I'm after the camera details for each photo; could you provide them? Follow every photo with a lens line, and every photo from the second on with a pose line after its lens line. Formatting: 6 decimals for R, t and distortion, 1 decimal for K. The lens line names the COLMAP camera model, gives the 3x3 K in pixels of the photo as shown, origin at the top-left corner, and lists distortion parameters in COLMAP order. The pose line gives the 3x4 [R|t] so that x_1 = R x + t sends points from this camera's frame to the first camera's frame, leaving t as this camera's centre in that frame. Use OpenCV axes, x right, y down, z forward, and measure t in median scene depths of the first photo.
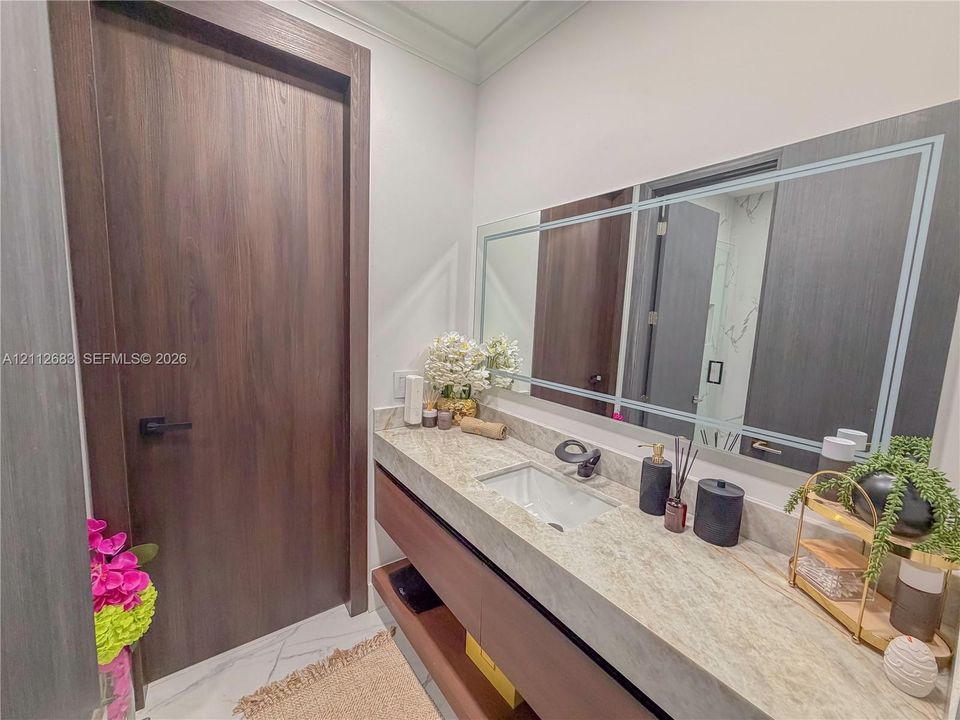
lens RADIAL K [[383.6, 0, 479.7], [0, 383.6, 360.3], [0, 0, 1]] dist [0.000329, 0.000275]
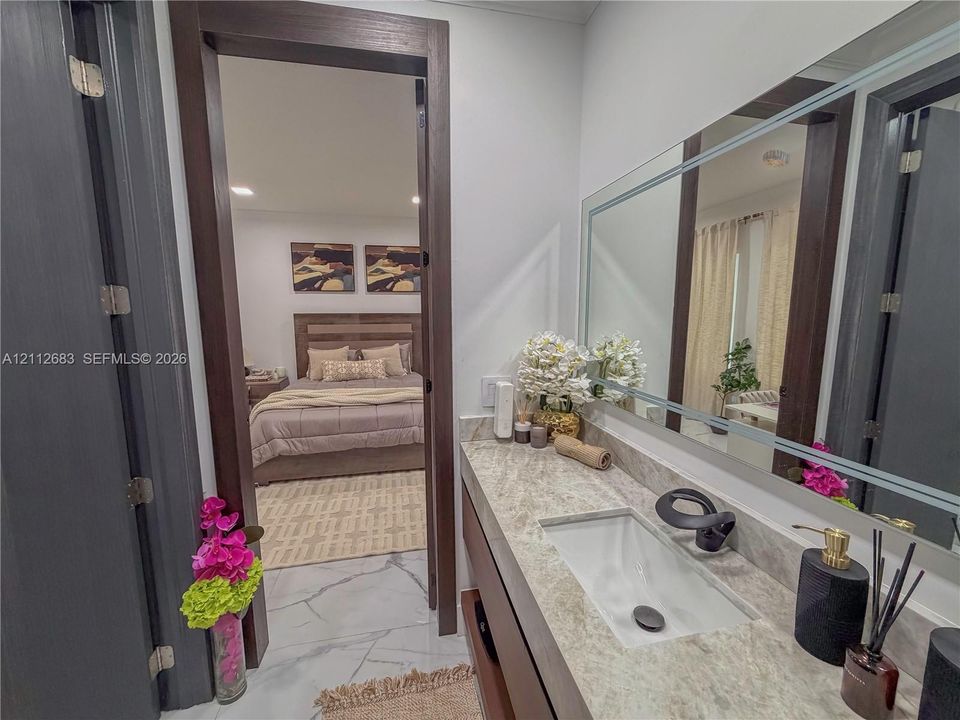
lens RADIAL K [[383.6, 0, 478.2], [0, 383.6, 360.9], [0, 0, 1]] dist [0.000329, 0.000275]
pose [[0.908068, 0.009724, -0.418709, 0.151870], [-0.009340, 0.999952, 0.002966, -0.012038], [0.418718, 0.001217, 0.908116, 0.195114]]
